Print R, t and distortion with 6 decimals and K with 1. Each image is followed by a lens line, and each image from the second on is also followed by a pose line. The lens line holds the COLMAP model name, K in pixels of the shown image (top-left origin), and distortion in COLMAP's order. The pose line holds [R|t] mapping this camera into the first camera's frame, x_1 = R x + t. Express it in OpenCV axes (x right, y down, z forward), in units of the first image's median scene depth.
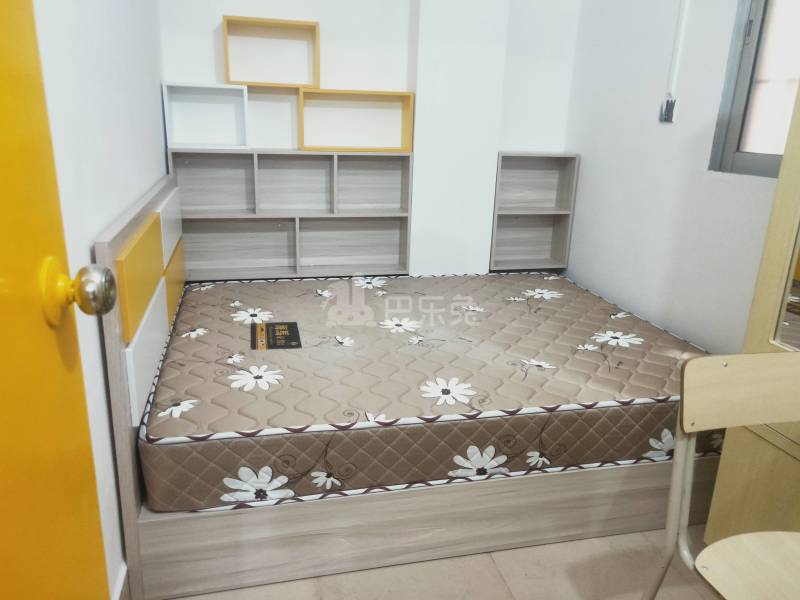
lens RADIAL K [[624.2, 0, 400.0], [0, 624.2, 300.0], [0, 0, 1]] dist [0.035052, -0.005183]
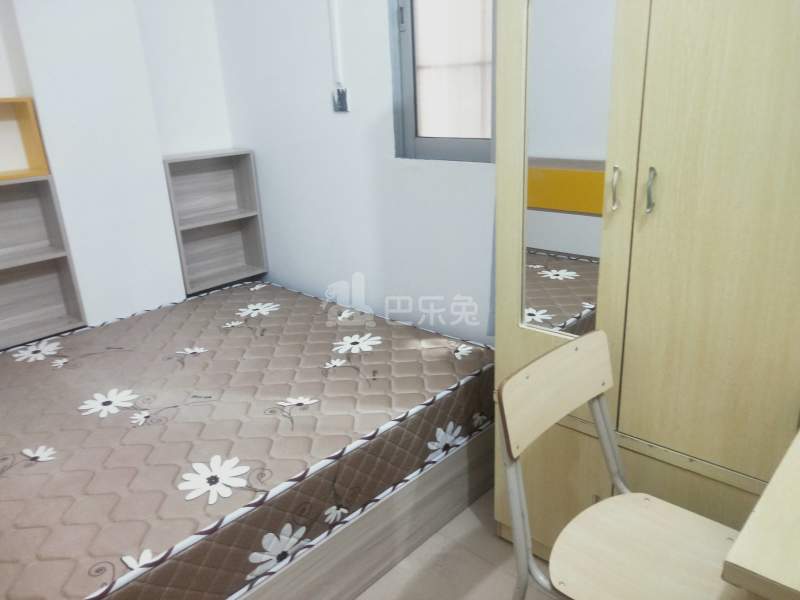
lens RADIAL K [[624.2, 0, 400.0], [0, 624.2, 300.0], [0, 0, 1]] dist [0.035052, -0.005183]
pose [[0.836154, -0.244824, 0.490823, -0.052998], [0.225102, 0.969194, 0.099960, -0.085494], [-0.500175, 0.026903, 0.865506, 0.138236]]
